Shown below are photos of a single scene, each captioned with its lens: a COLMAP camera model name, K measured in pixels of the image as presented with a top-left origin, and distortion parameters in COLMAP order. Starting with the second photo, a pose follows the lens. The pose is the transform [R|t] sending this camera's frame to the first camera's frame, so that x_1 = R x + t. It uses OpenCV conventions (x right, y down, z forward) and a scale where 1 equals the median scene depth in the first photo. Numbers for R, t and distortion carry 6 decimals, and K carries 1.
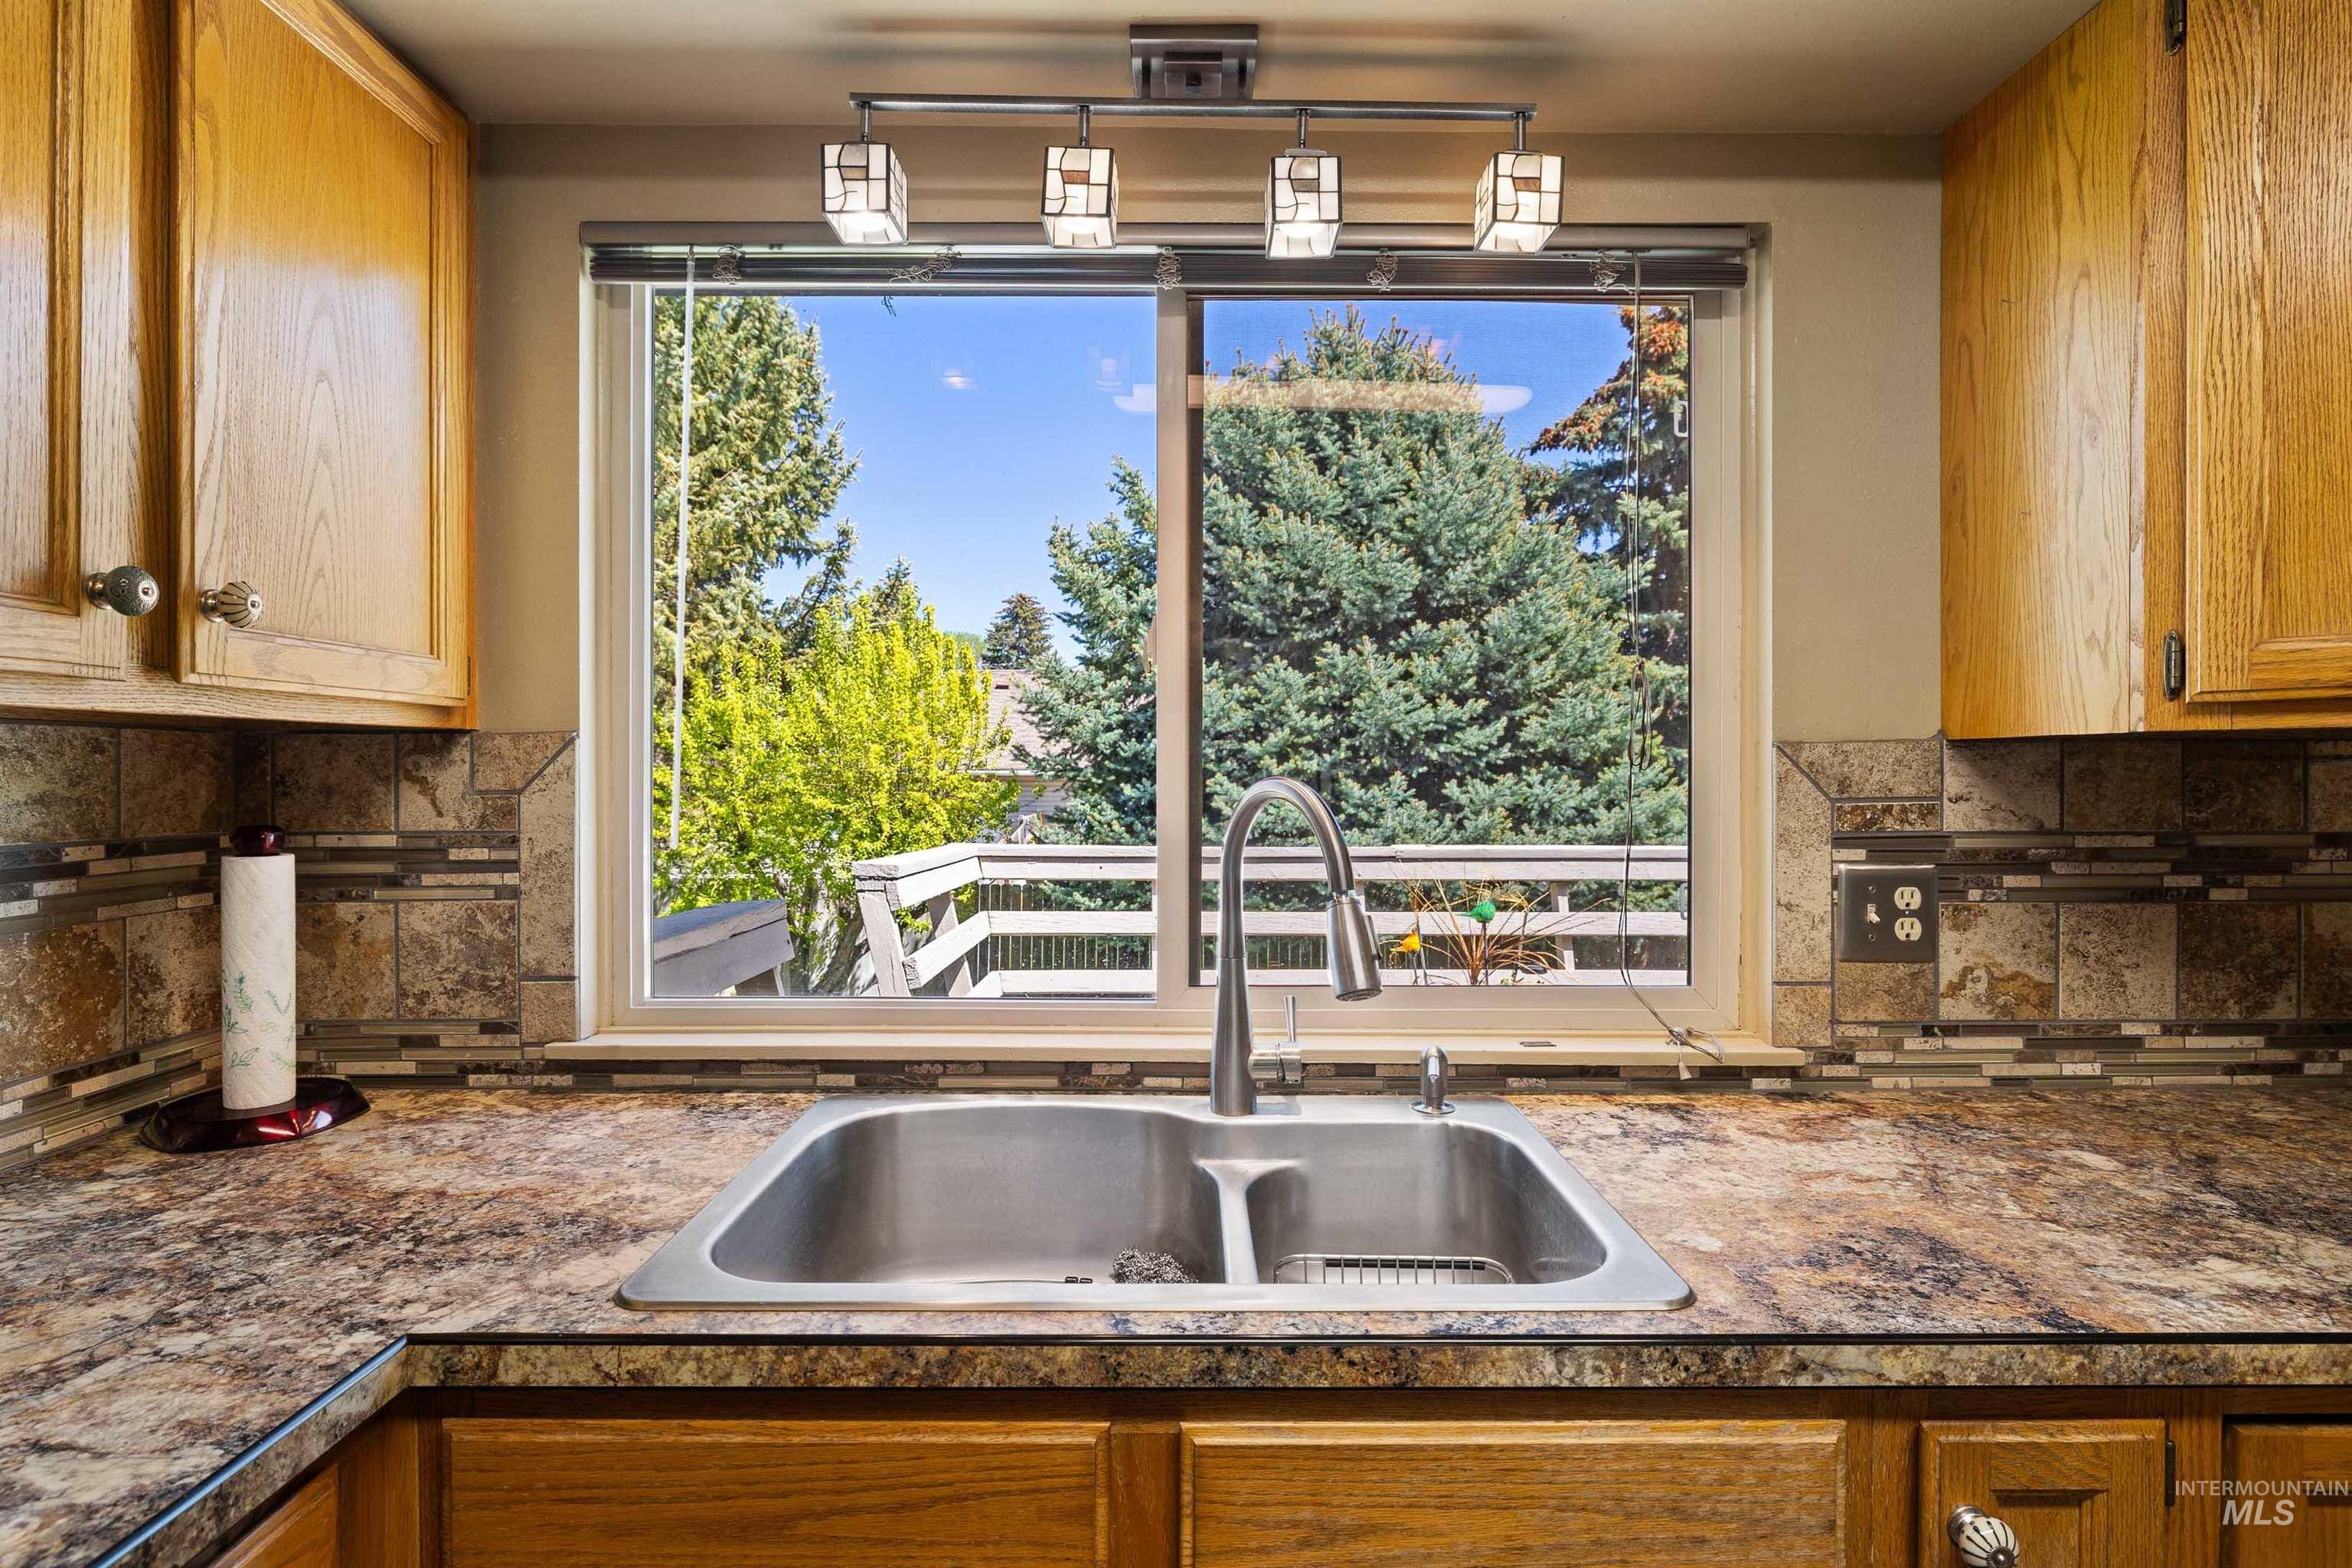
lens RADIAL K [[1162.4, 0, 1186.5], [0, 1162.4, 777.8], [0, 0, 1]] dist [-0.001922, 0.000110]
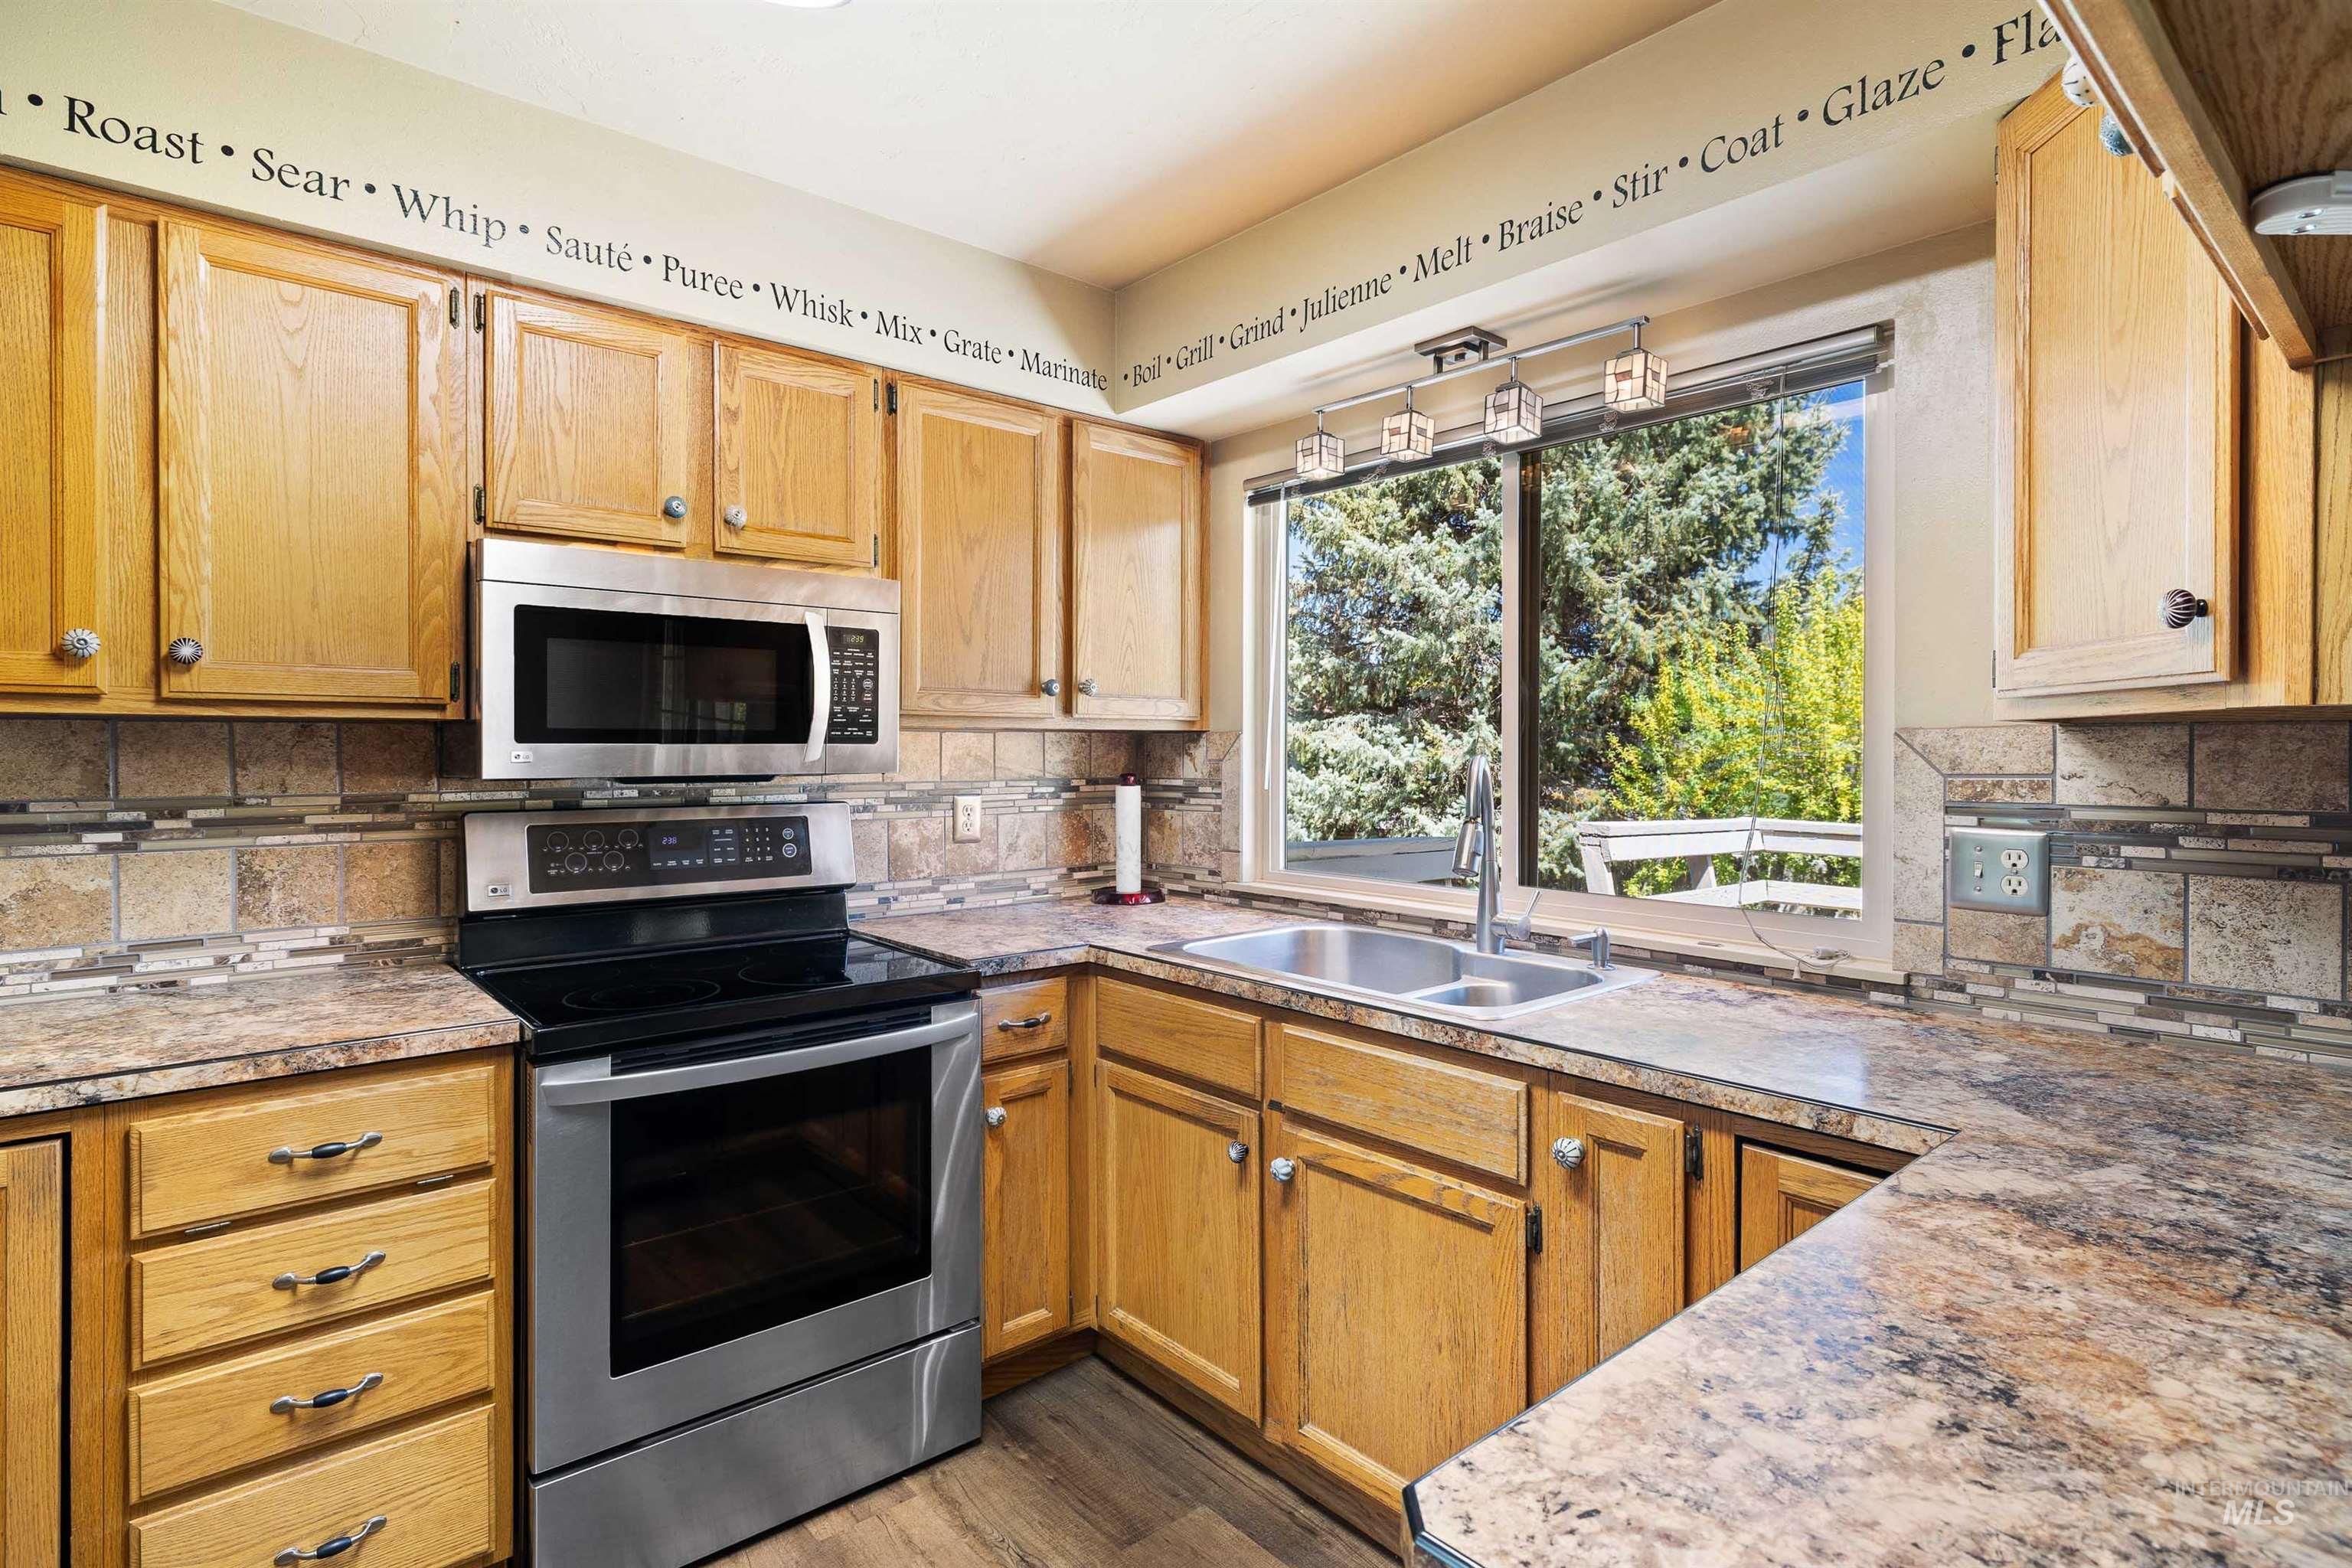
lens RADIAL K [[1162.4, 0, 1180.3], [0, 1162.4, 759.4], [0, 0, 1]] dist [-0.001922, 0.000110]
pose [[0.650749, 0.007196, -0.759259, 0.960258], [-0.006665, 0.999971, 0.003765, 0.003095], [0.759263, 0.002611, 0.650778, -0.412065]]
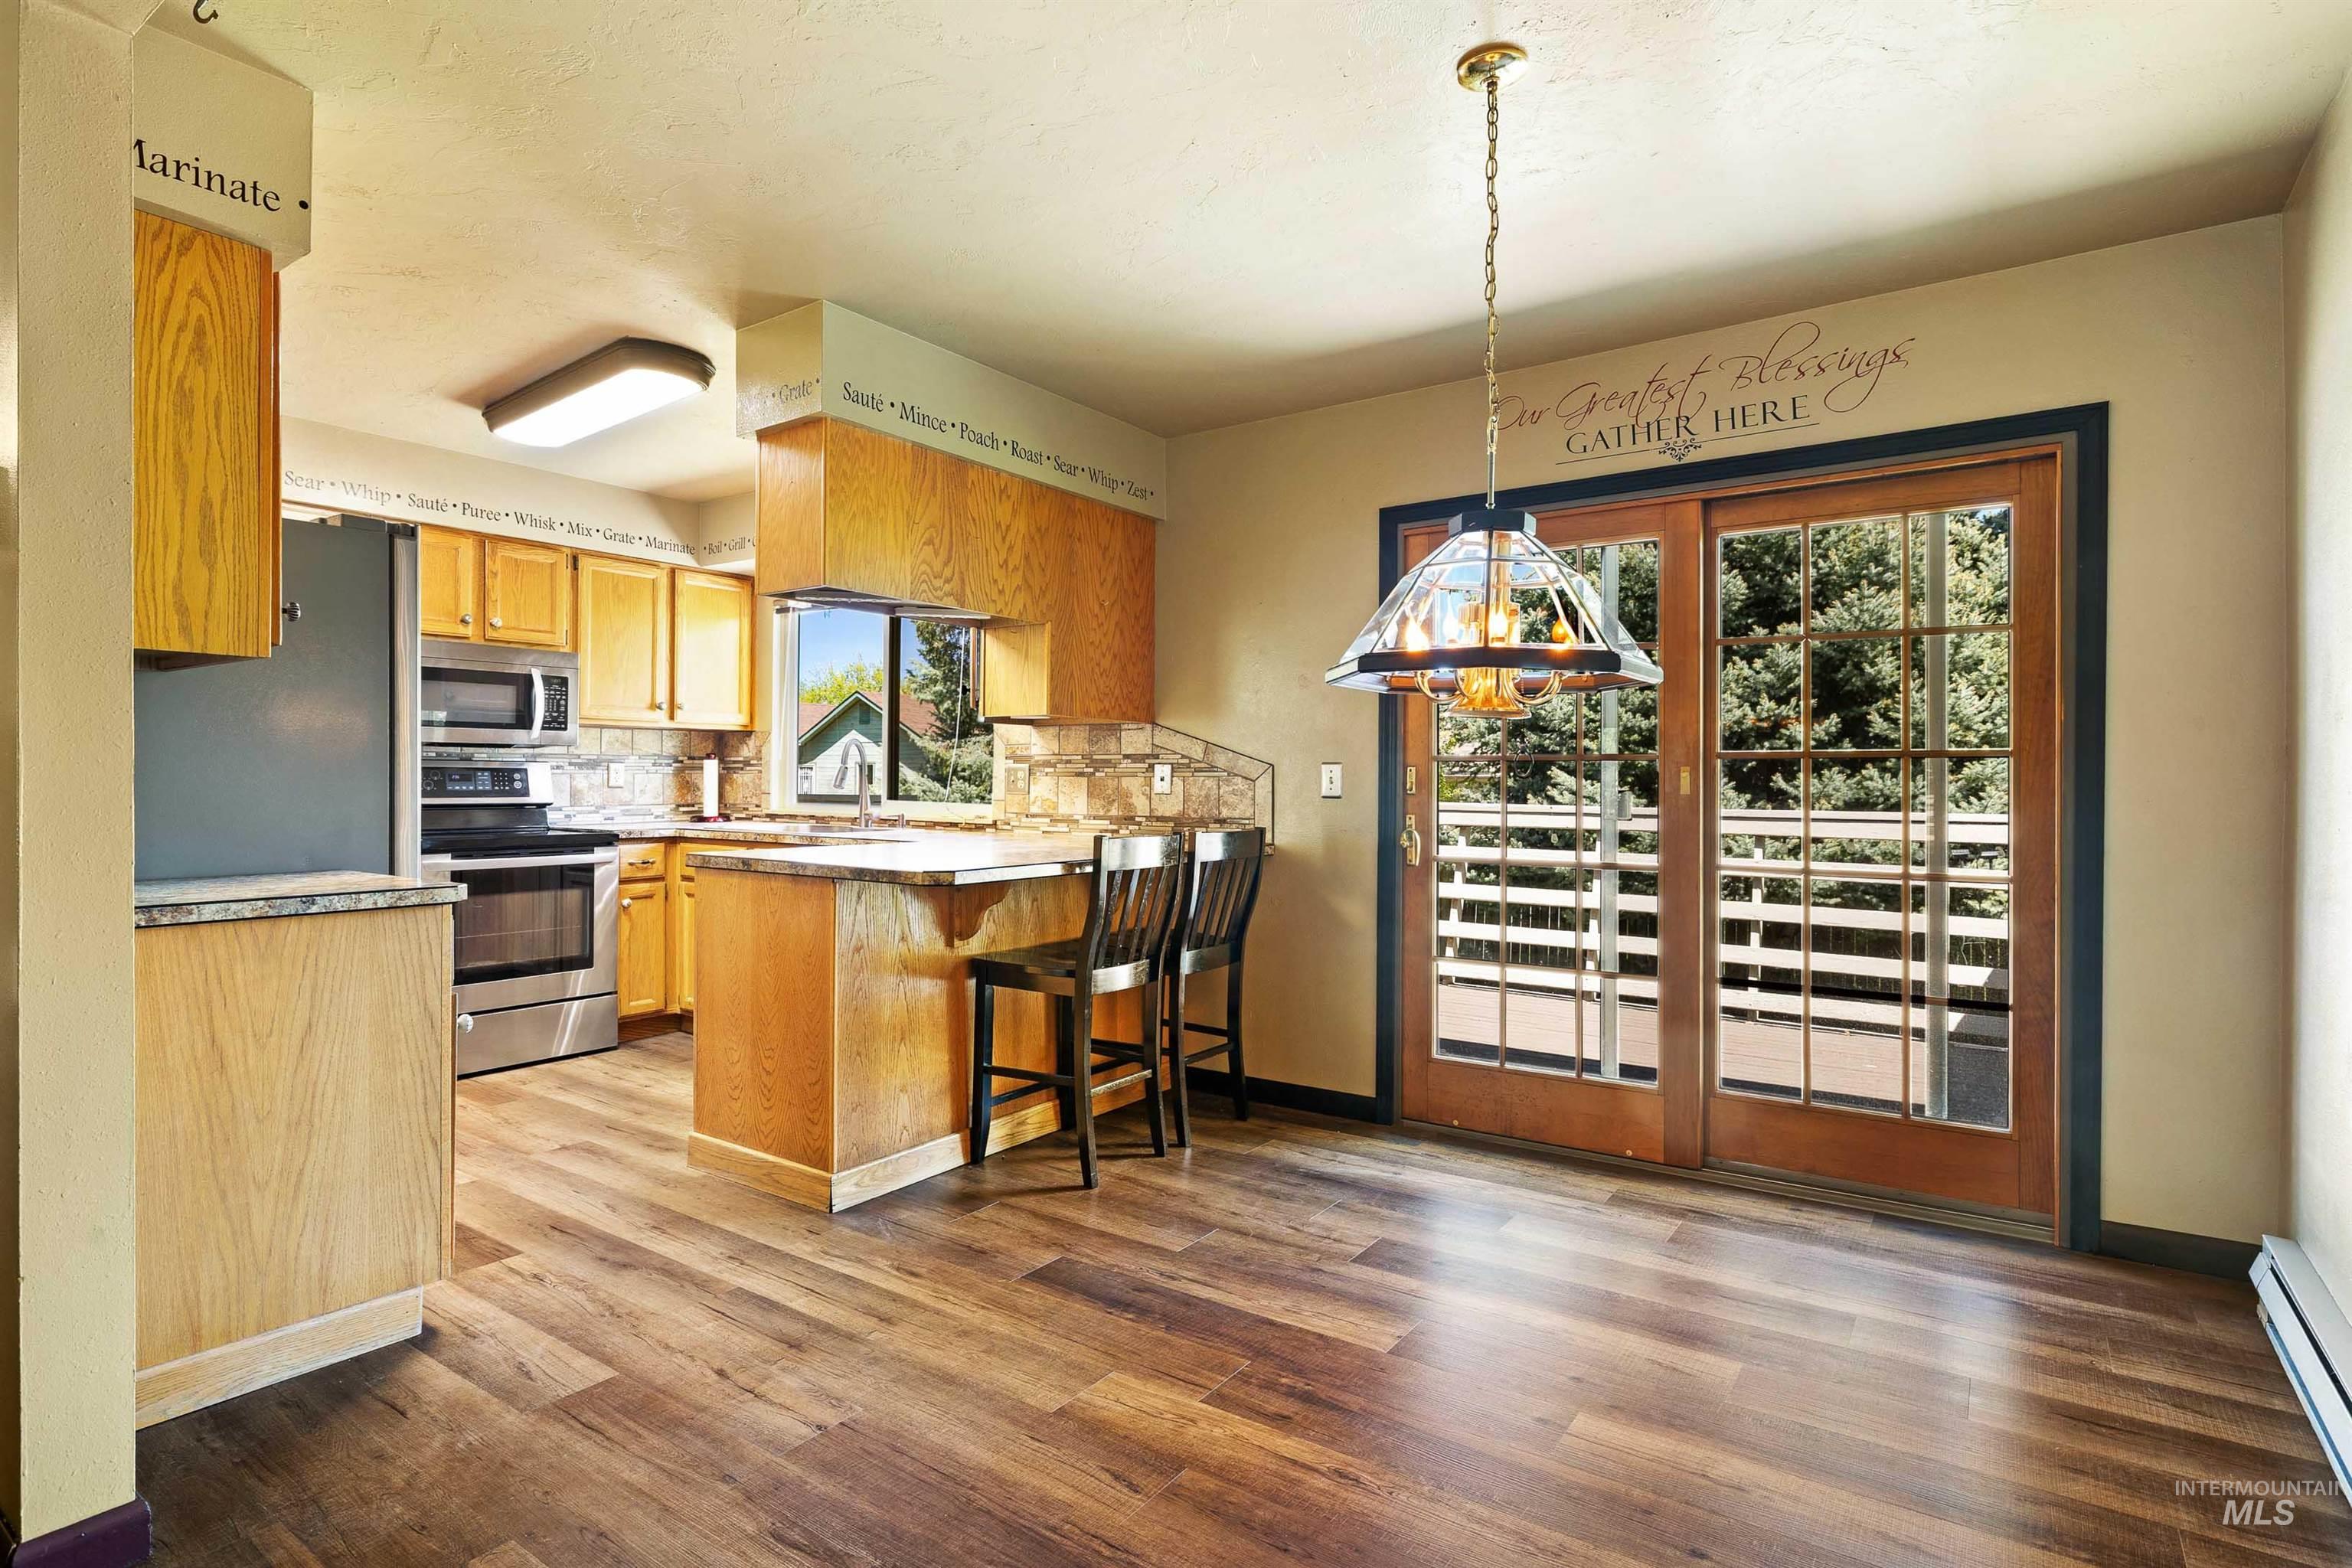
lens RADIAL K [[1162.4, 0, 1171.0], [0, 1162.4, 776.8], [0, 0, 1]] dist [-0.001922, 0.000110]
pose [[0.818335, 0.006152, -0.574708, 2.840930], [-0.011139, 0.999925, -0.005158, 0.121179], [0.574633, 0.010623, 0.818342, -1.436001]]
